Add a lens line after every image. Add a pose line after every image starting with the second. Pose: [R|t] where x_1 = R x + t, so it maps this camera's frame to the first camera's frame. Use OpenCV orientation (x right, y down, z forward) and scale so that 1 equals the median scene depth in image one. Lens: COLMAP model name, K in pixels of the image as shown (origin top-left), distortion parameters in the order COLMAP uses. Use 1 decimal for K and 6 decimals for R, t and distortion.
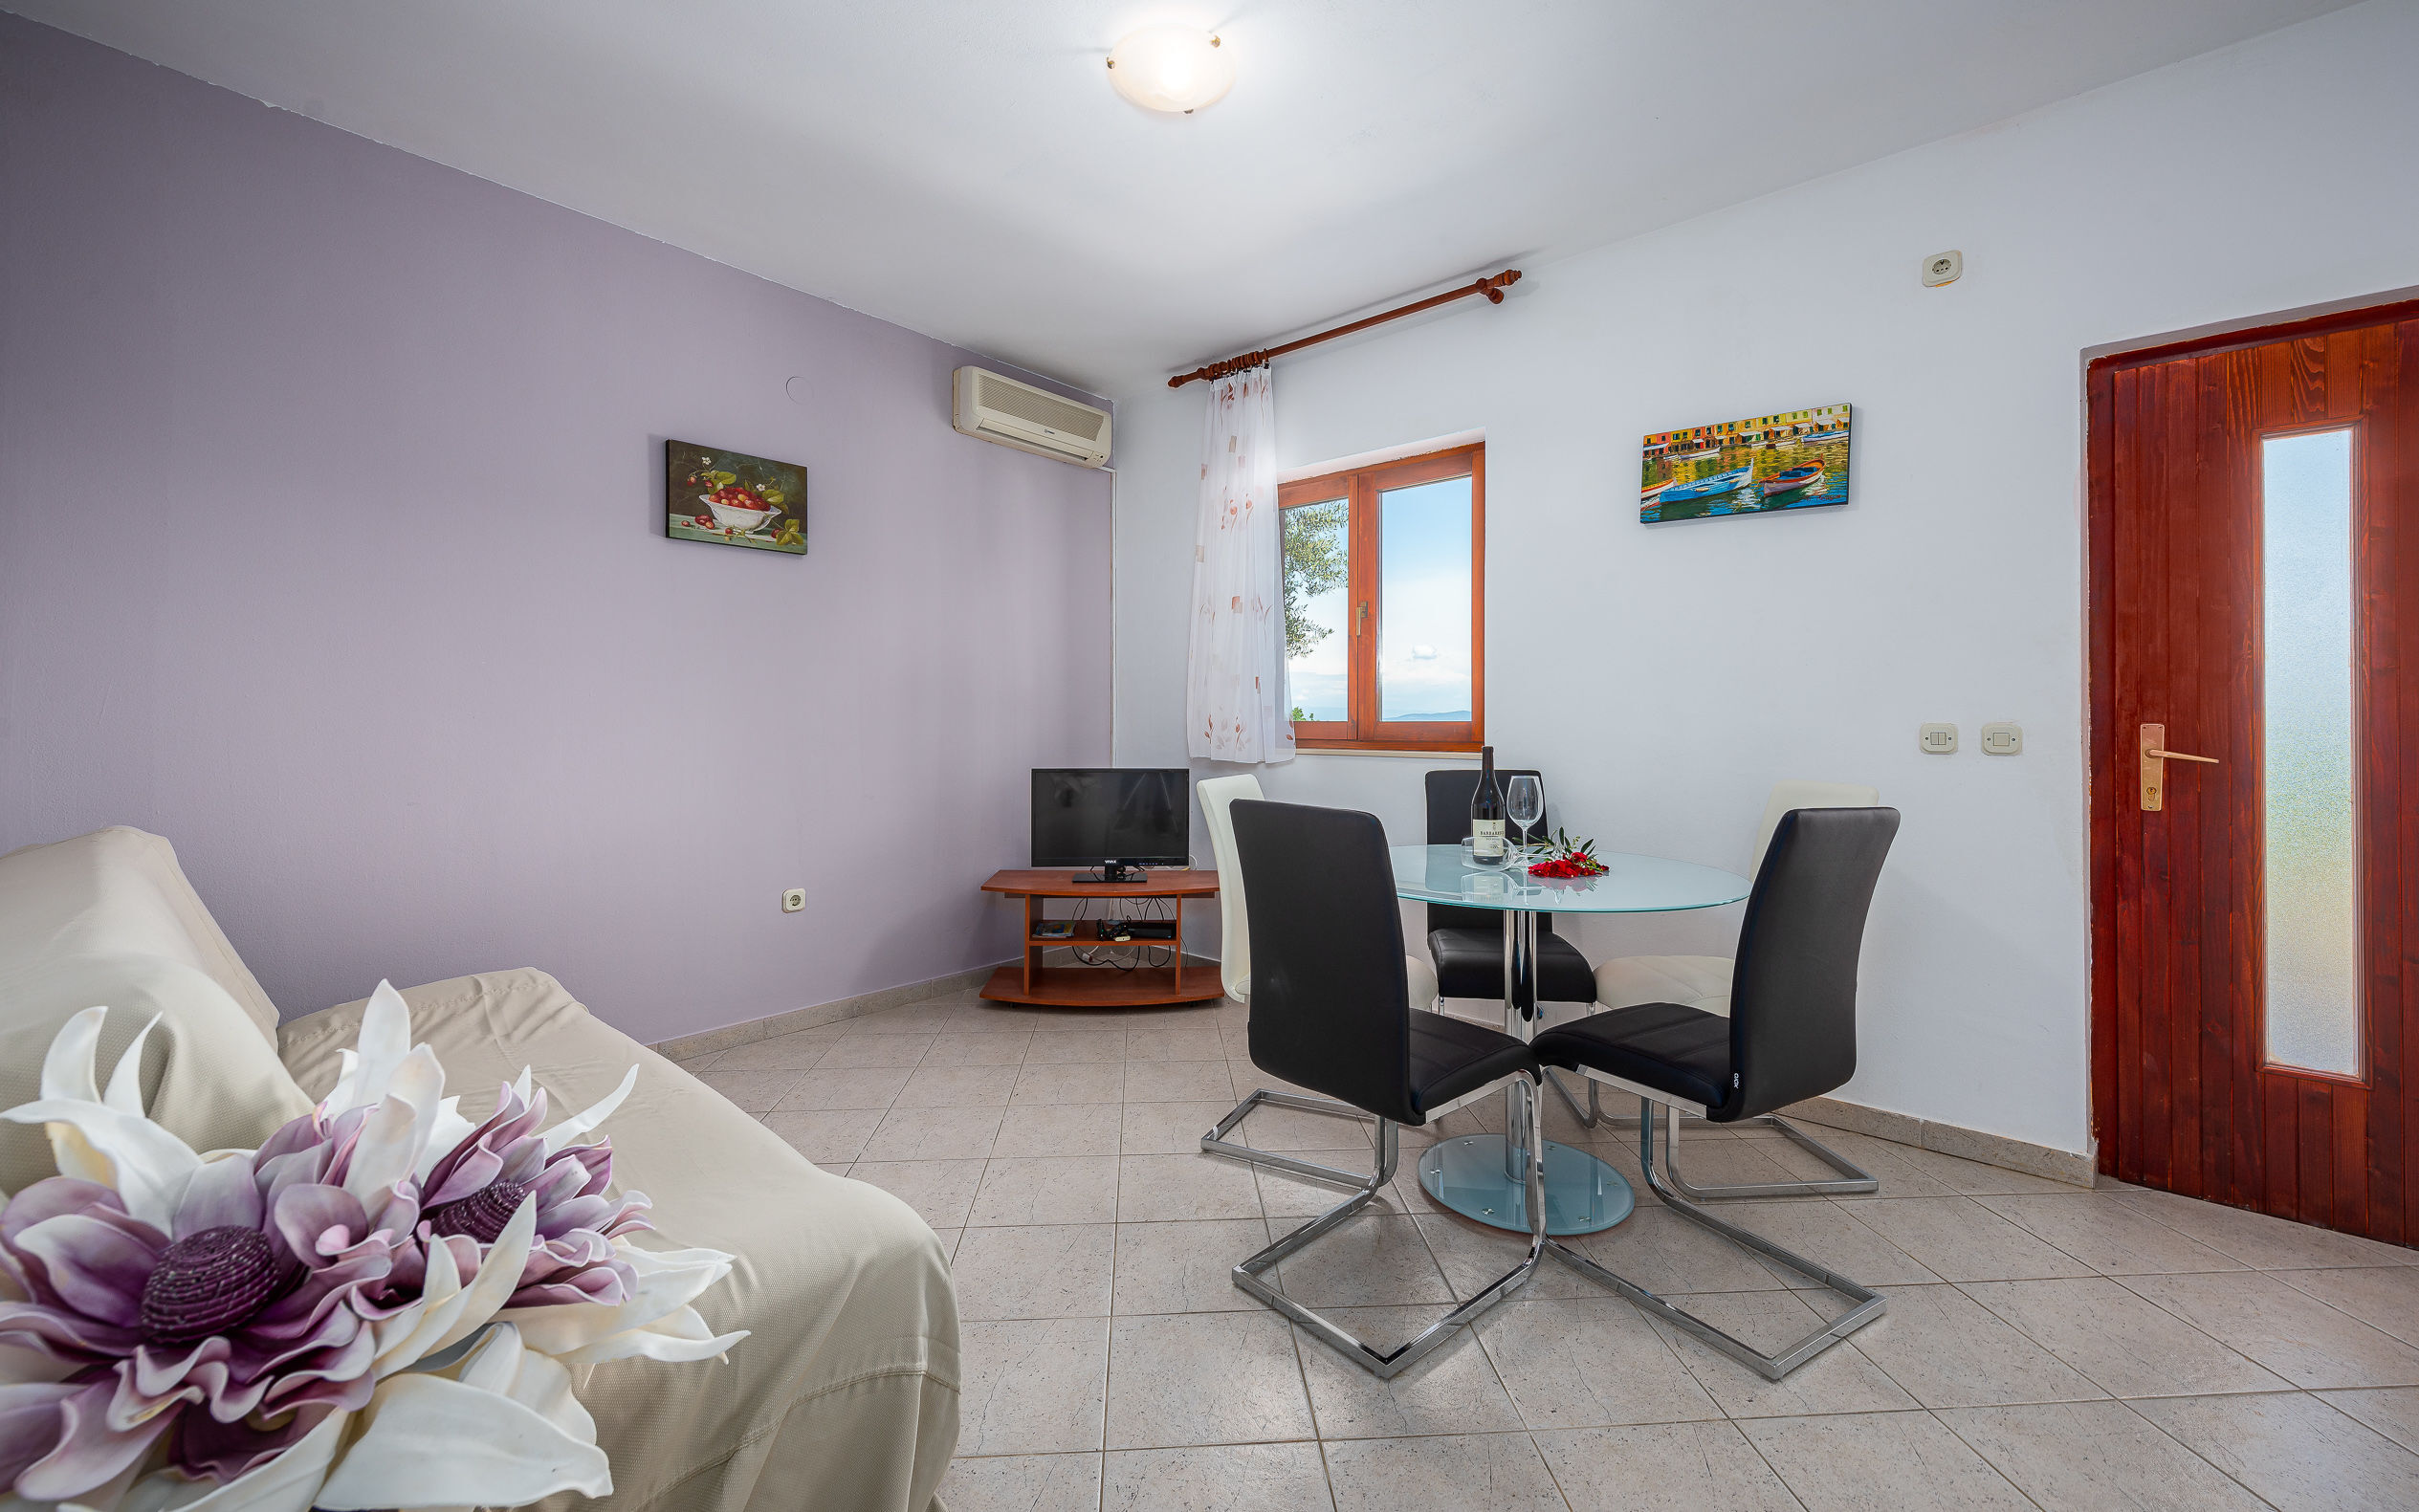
lens RADIAL K [[999.2, 0, 1209.5], [0, 999.2, 756.0], [0, 0, 1]] dist [0.025967, -0.000012]
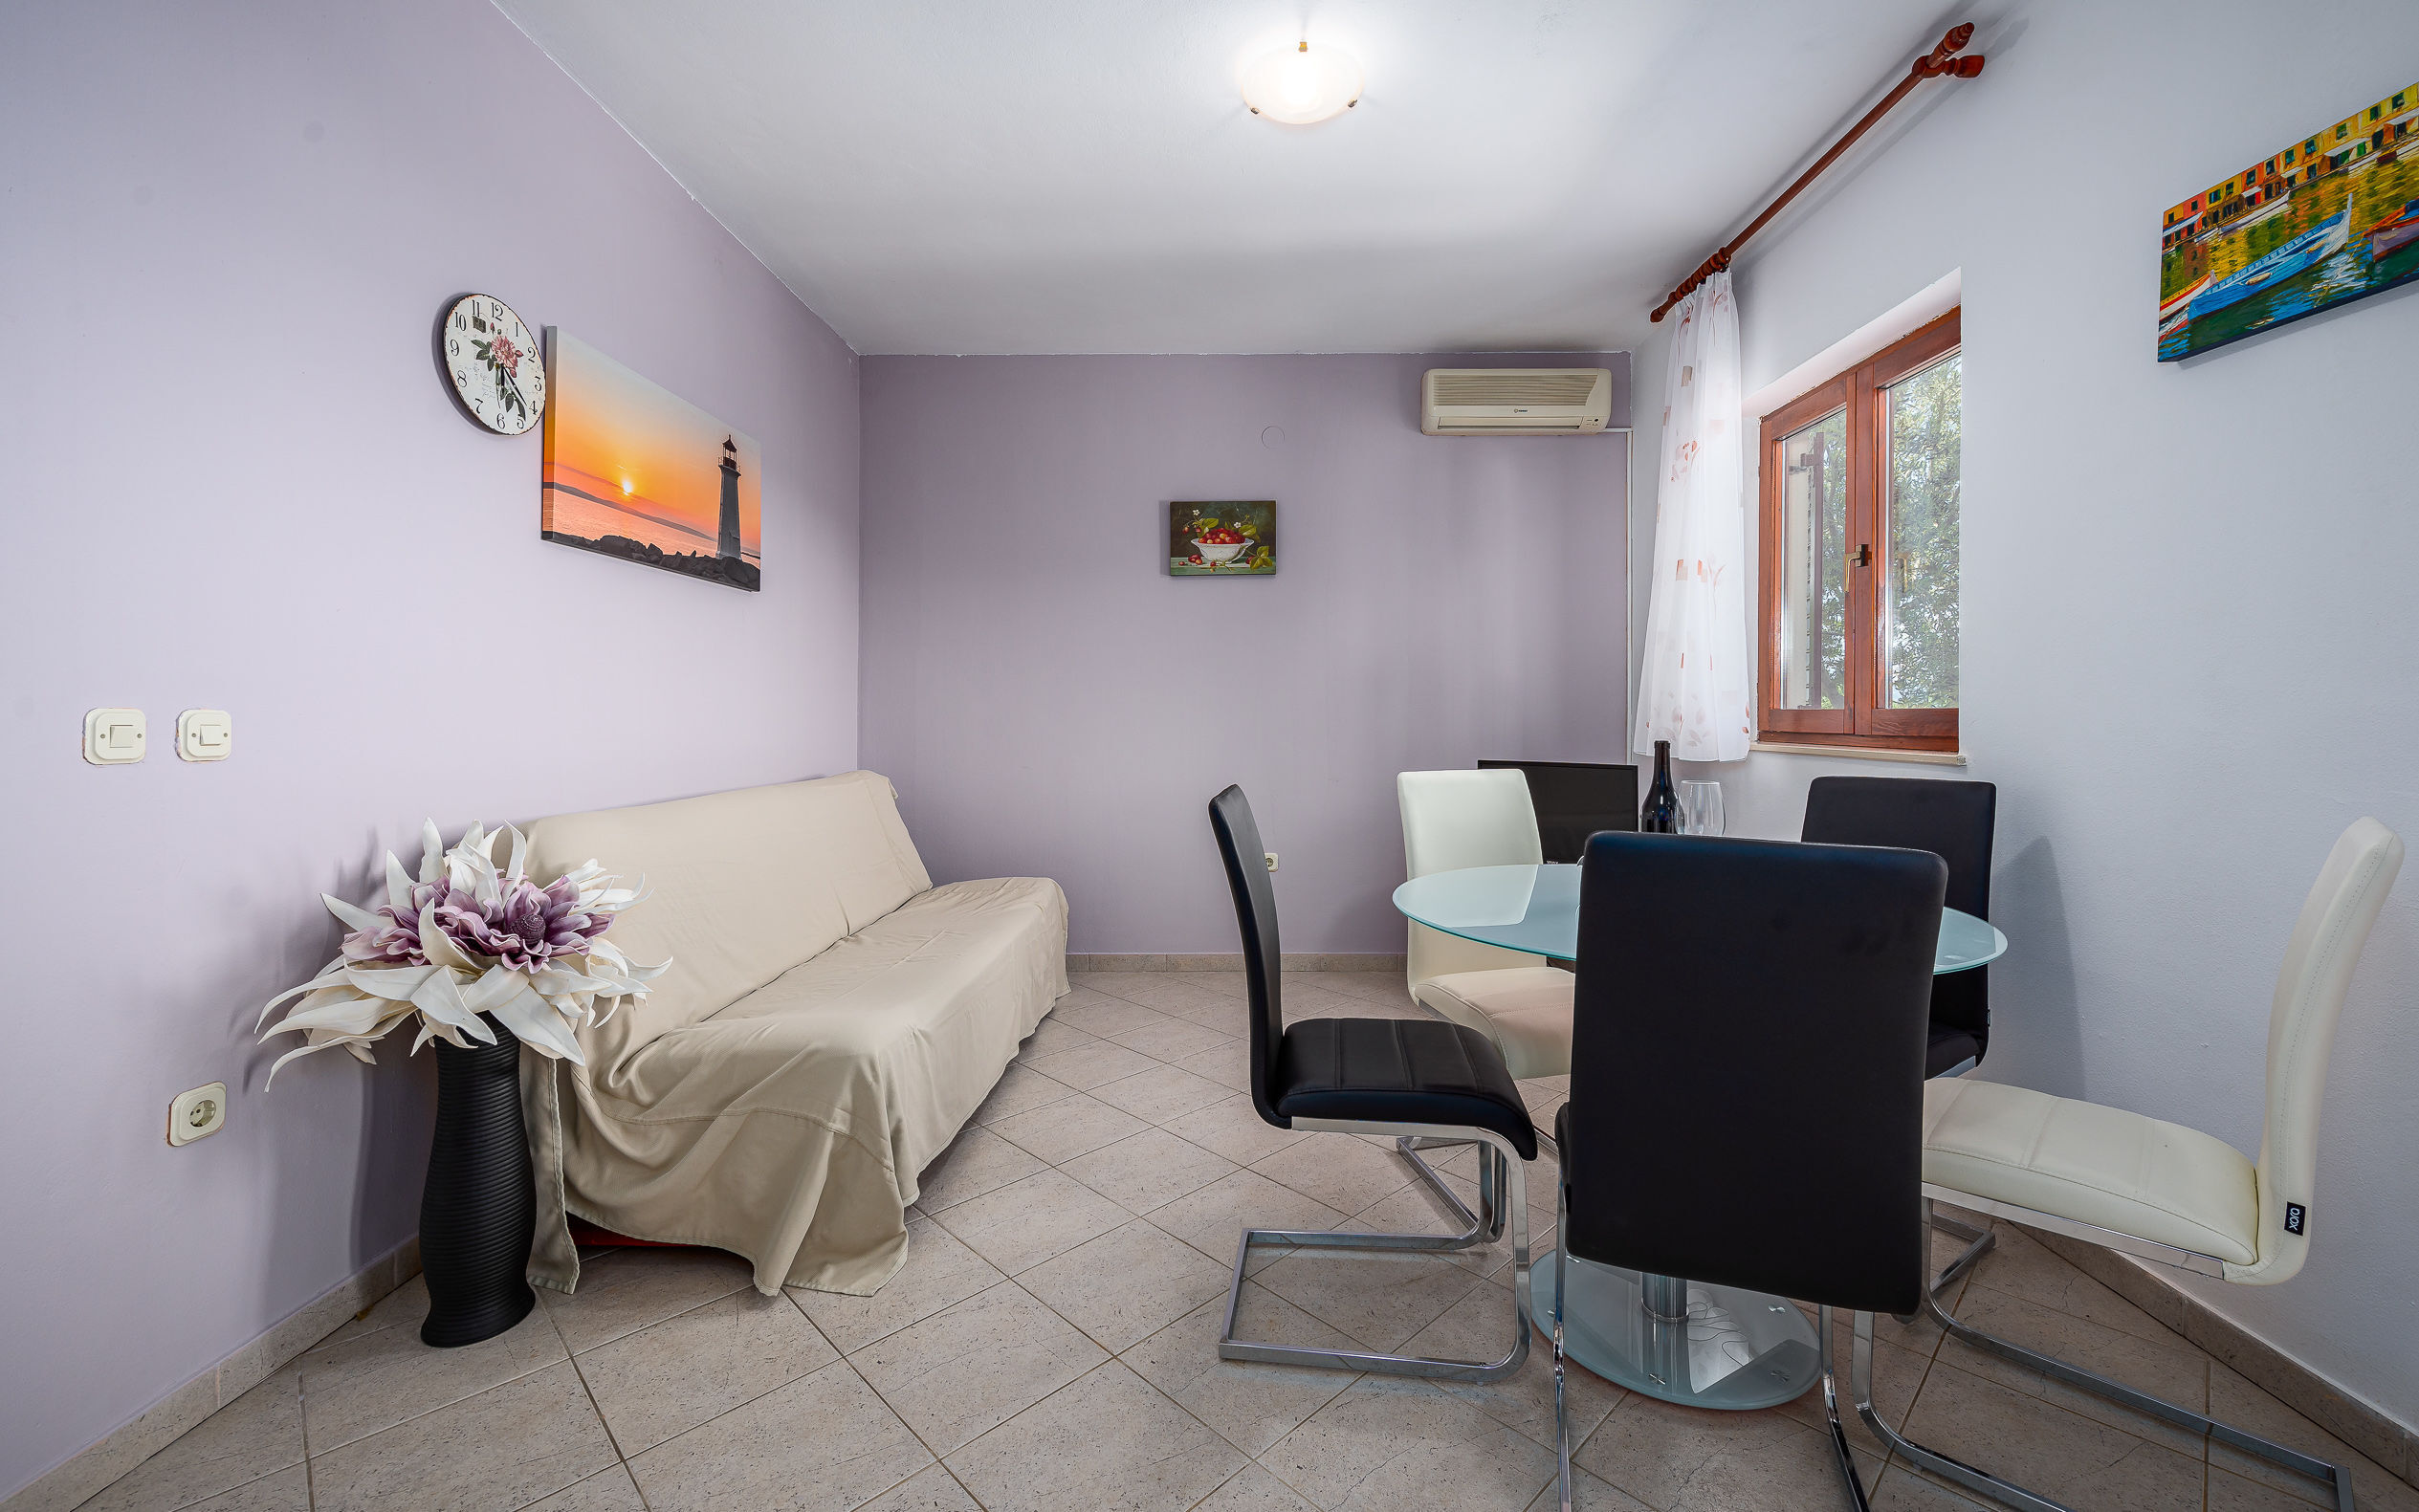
lens RADIAL K [[986.6, 0, 1249.7], [0, 986.6, 804.5], [0, 0, 1]] dist [-0.000724, 0.000010]
pose [[0.656732, 0.059764, -0.751752, 0.535394], [-0.012496, 0.997580, 0.068391, -0.004416], [0.754020, -0.035521, 0.655890, 0.205496]]
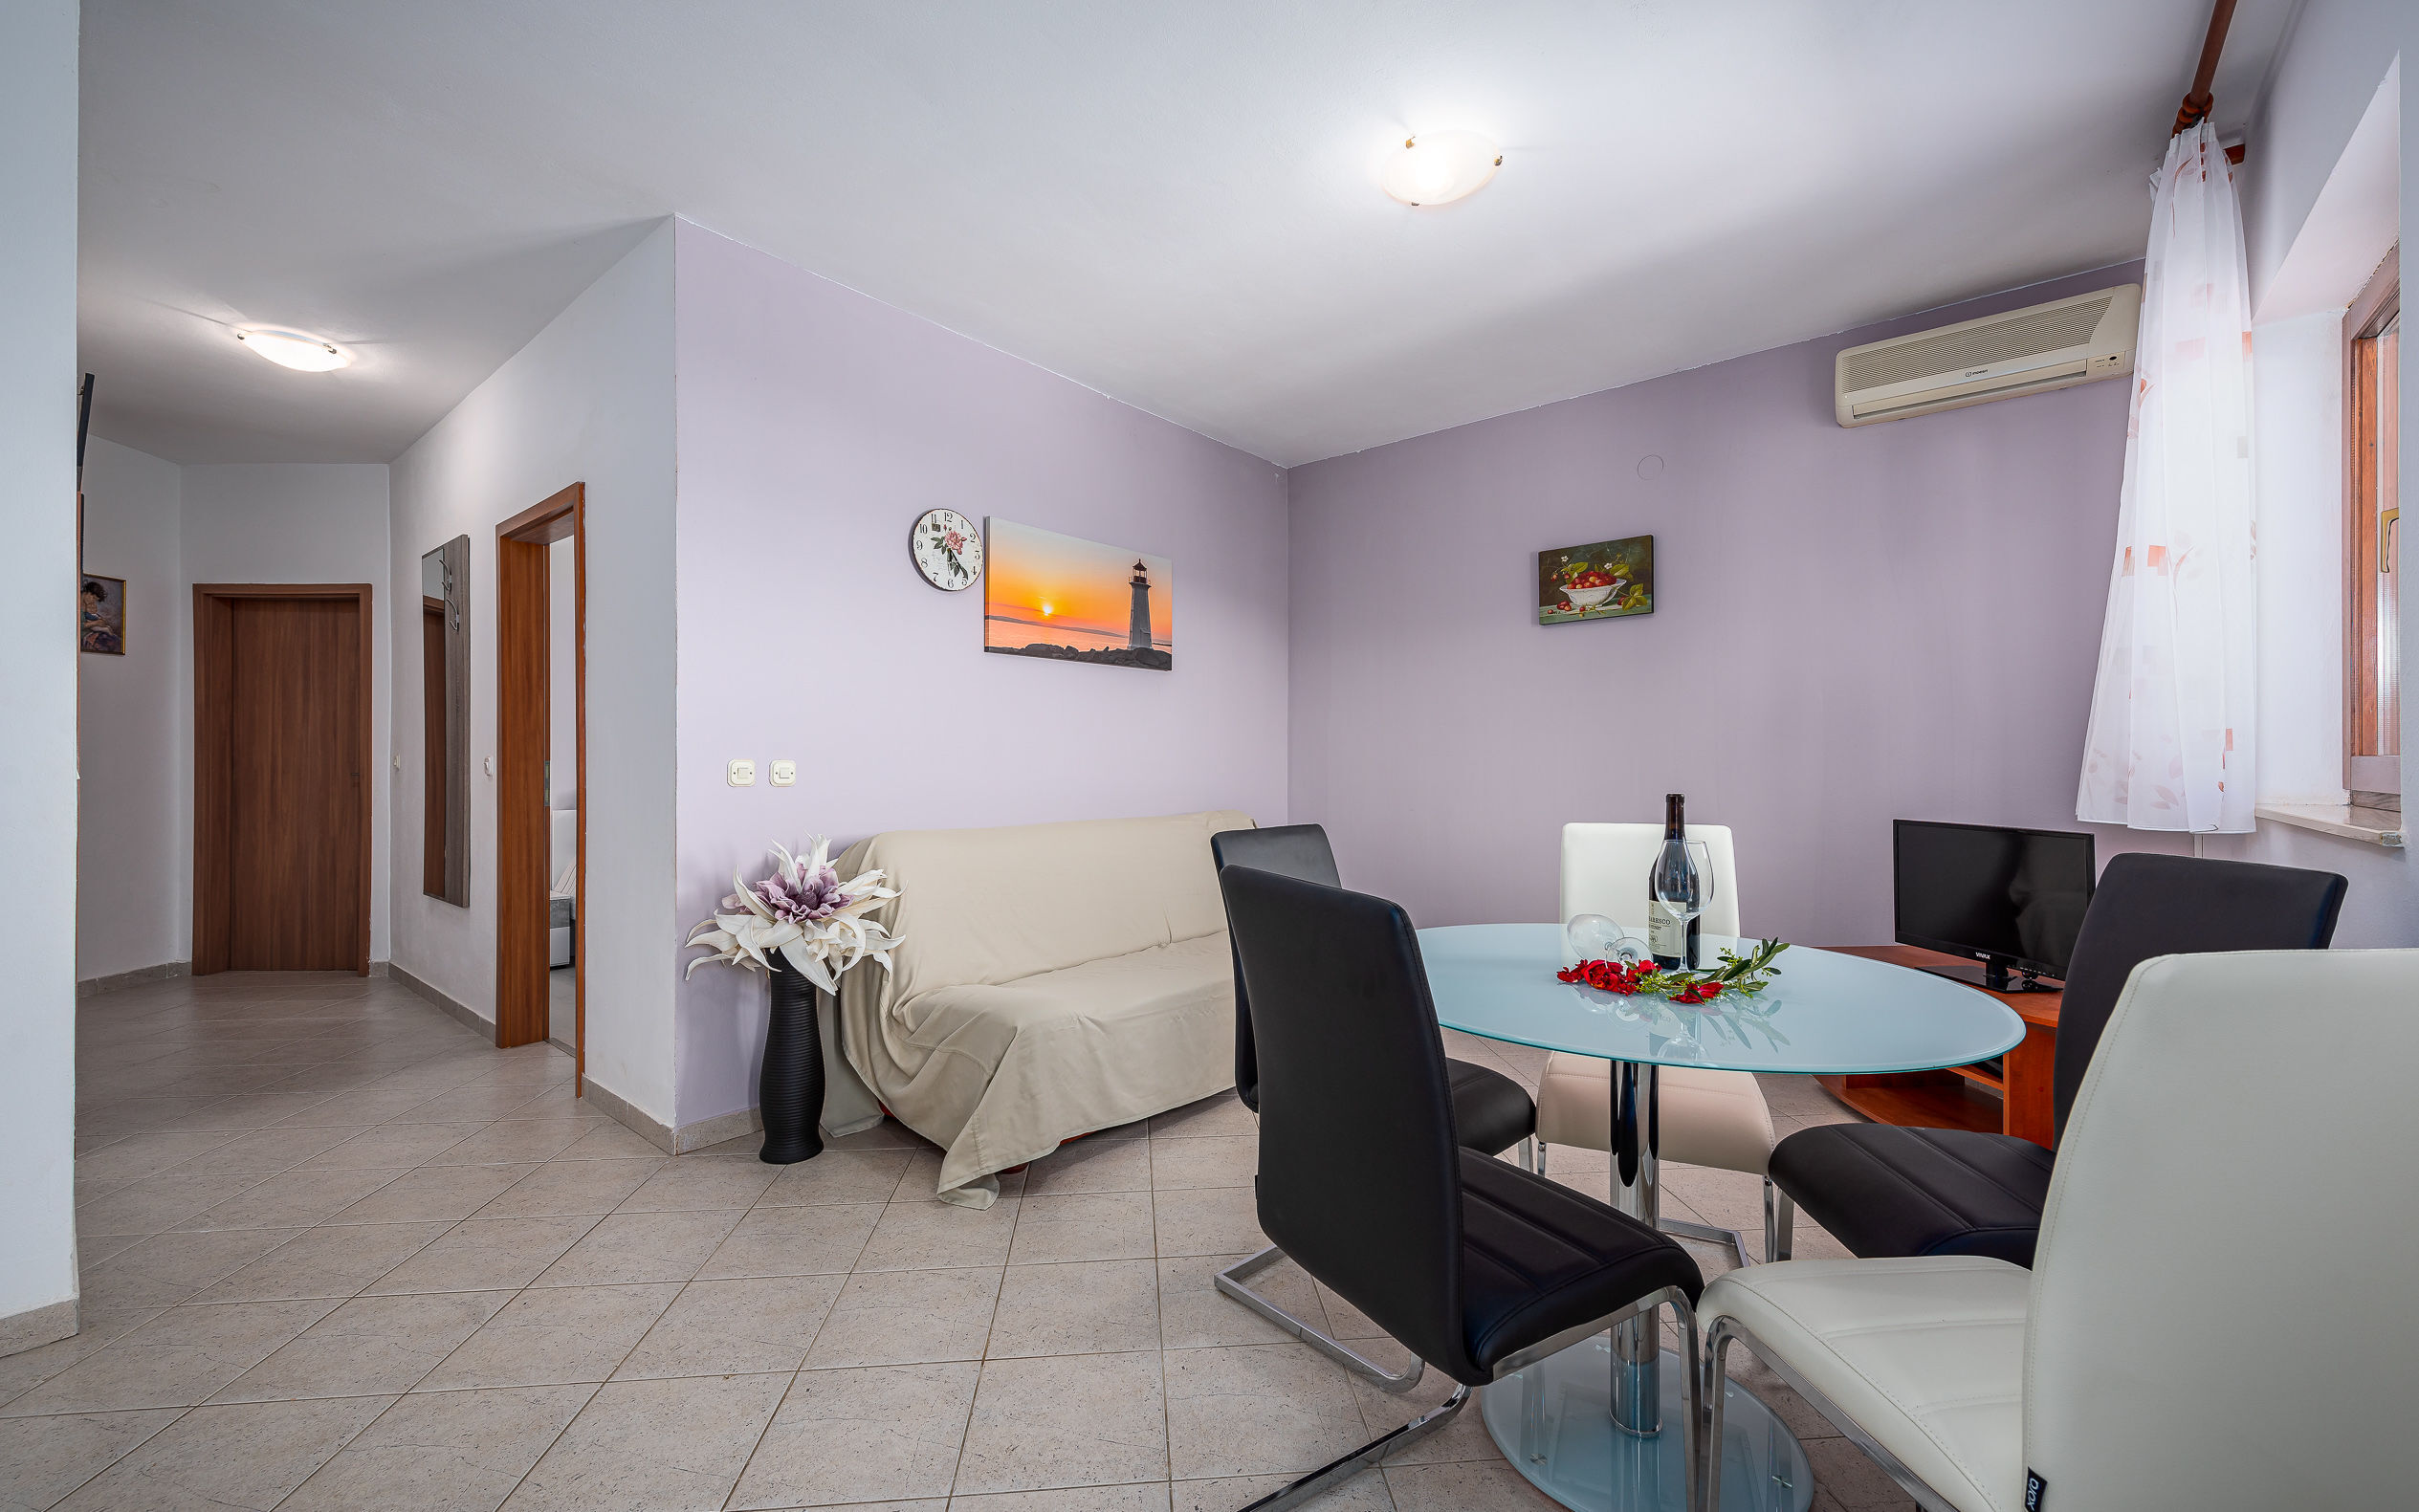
lens RADIAL K [[945.5, 0, 1209.5], [0, 945.5, 756.0], [0, 0, 1]] dist [-0.000076, -0.000019]
pose [[-0.008675, -0.005243, -0.999949, 0.706755], [-0.024464, 0.999688, -0.005030, -0.027749], [0.999663, 0.024419, -0.008800, 0.576884]]
